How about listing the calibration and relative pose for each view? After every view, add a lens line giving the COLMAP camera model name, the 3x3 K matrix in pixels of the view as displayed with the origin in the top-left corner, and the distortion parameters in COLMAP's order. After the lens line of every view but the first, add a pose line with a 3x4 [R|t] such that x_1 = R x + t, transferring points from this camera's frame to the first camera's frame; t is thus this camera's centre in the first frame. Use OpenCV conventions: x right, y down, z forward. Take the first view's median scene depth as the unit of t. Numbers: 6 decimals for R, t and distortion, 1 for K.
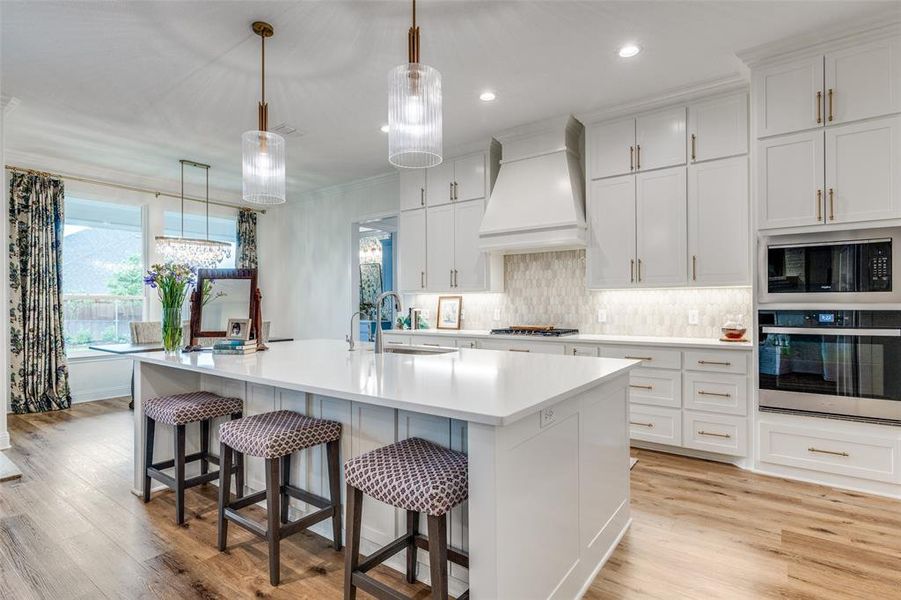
lens RADIAL K [[448.0, 0, 453.1], [0, 448.0, 298.0], [0, 0, 1]] dist [-0.002750, 0.000930]
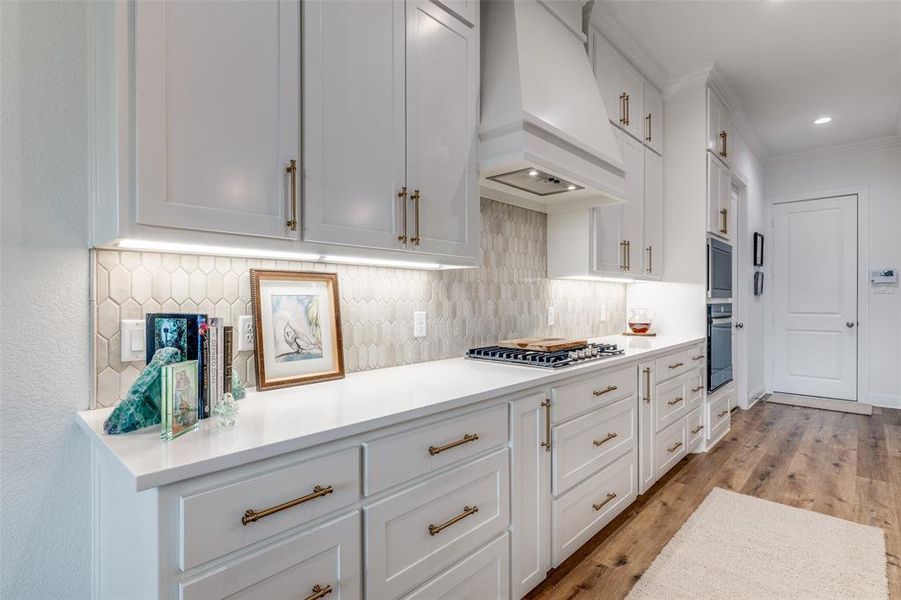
lens RADIAL K [[448.0, 0, 442.6], [0, 448.0, 306.5], [0, 0, 1]] dist [-0.002750, 0.000930]
pose [[0.134920, -0.006479, 0.990835, -0.358133], [-0.006808, 0.999949, 0.007465, 0.021363], [-0.990833, -0.007753, 0.134869, 1.074089]]
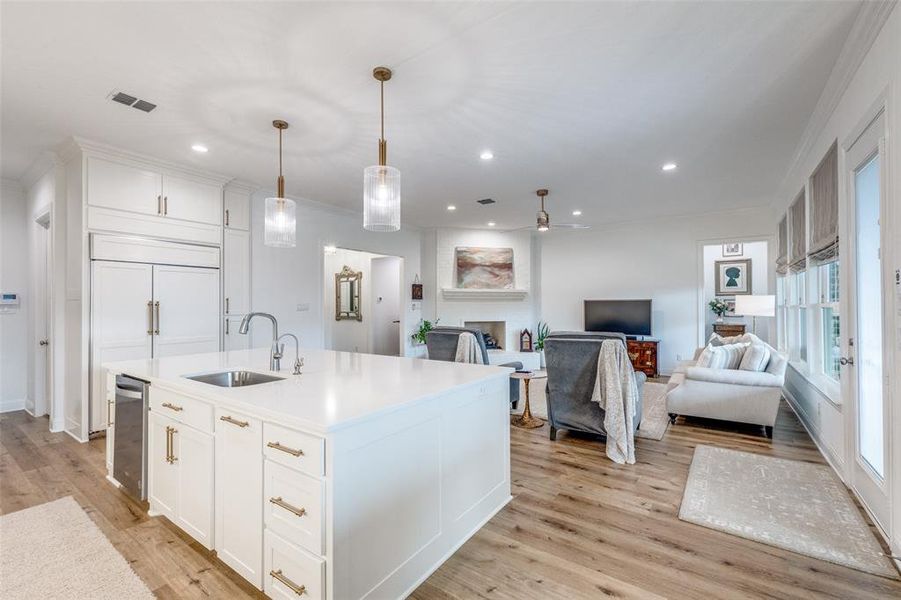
lens RADIAL K [[400.0, 0, 446.9], [0, 400.0, 303.8], [0, 0, 1]] dist [0.000132, 0.000168]
pose [[-0.999926, 0.009785, -0.007220, -0.365320], [0.009907, 0.999805, -0.017059, -0.008151], [0.007051, -0.017129, -0.999828, 1.307014]]
